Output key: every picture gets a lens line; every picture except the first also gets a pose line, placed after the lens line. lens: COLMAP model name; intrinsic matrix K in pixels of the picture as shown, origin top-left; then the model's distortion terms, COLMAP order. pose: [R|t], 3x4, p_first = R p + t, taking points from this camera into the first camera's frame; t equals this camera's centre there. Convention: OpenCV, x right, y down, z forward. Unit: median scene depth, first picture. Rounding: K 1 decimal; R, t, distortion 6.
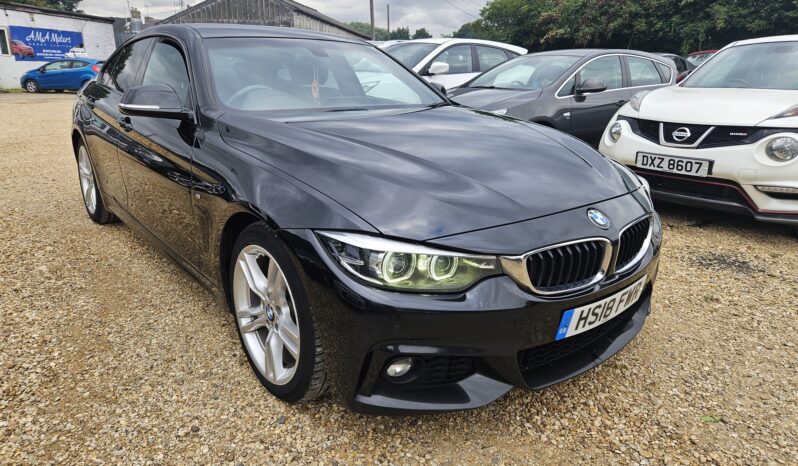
lens RADIAL K [[553.7, 0, 399.0], [0, 553.7, 233.0], [0, 0, 1]] dist [0.003048, -0.001060]
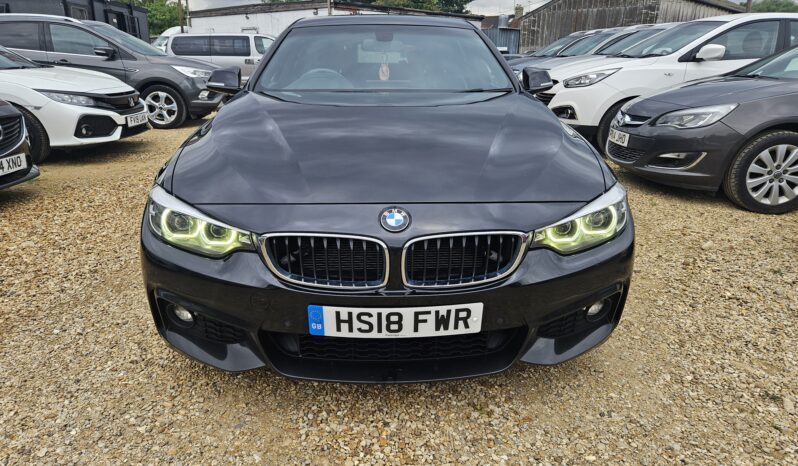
lens RADIAL K [[553.7, 0, 399.0], [0, 553.7, 233.0], [0, 0, 1]] dist [0.003048, -0.001060]
pose [[0.768600, 0.172295, -0.616091, 0.267037], [-0.164096, 0.983926, 0.070446, -0.019587], [0.618325, 0.046953, 0.784518, 0.094238]]
